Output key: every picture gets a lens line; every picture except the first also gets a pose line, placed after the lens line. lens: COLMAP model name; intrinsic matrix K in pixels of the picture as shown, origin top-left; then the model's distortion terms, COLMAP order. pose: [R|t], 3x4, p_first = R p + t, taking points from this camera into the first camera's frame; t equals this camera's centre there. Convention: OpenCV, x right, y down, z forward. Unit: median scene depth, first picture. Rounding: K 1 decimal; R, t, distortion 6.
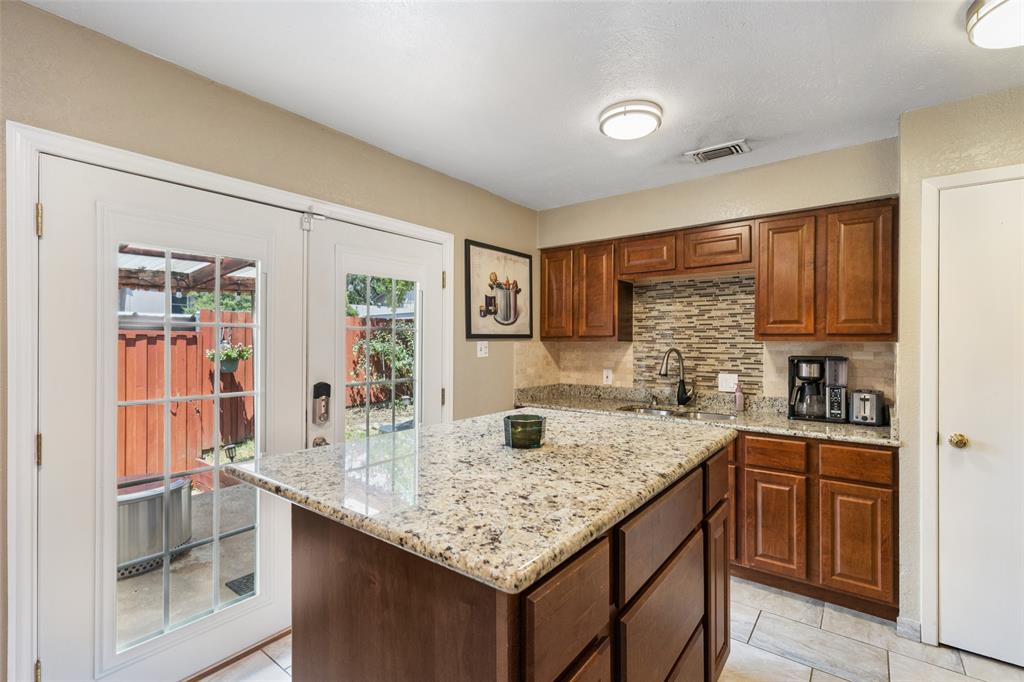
lens RADIAL K [[463.8, 0, 530.8], [0, 463.8, 343.2], [0, 0, 1]] dist [0.008438, -0.001297]
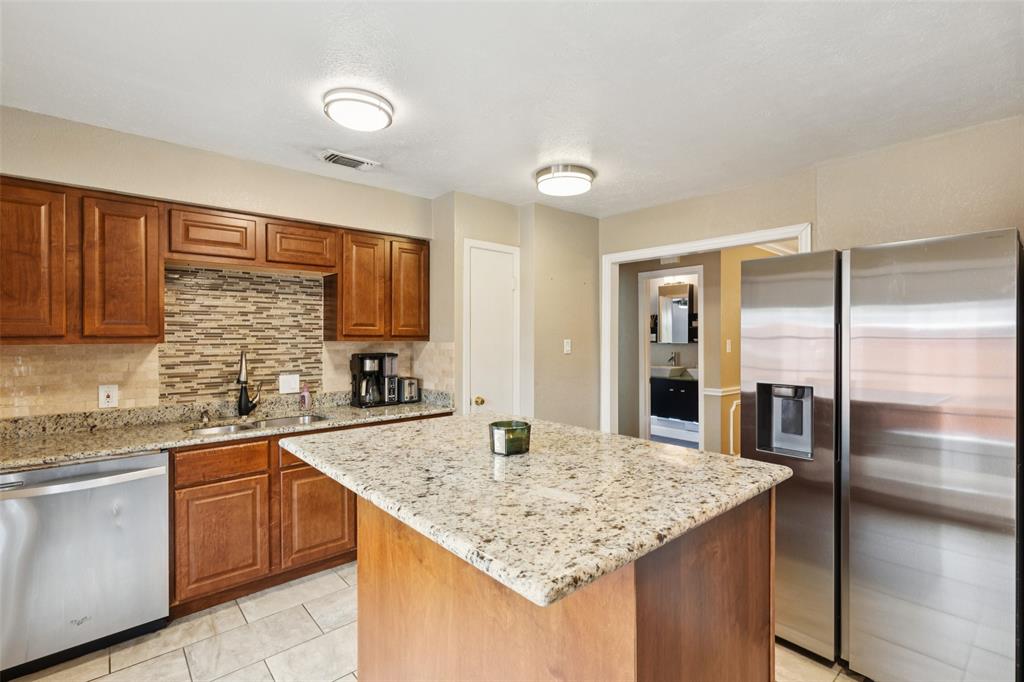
lens RADIAL K [[463.8, 0, 514.2], [0, 463.8, 337.1], [0, 0, 1]] dist [0.008438, -0.001297]
pose [[0.217988, -0.002883, 0.975947, -0.426431], [0.004498, 0.999988, 0.001950, -0.013009], [-0.975941, 0.003965, 0.217999, 0.326989]]
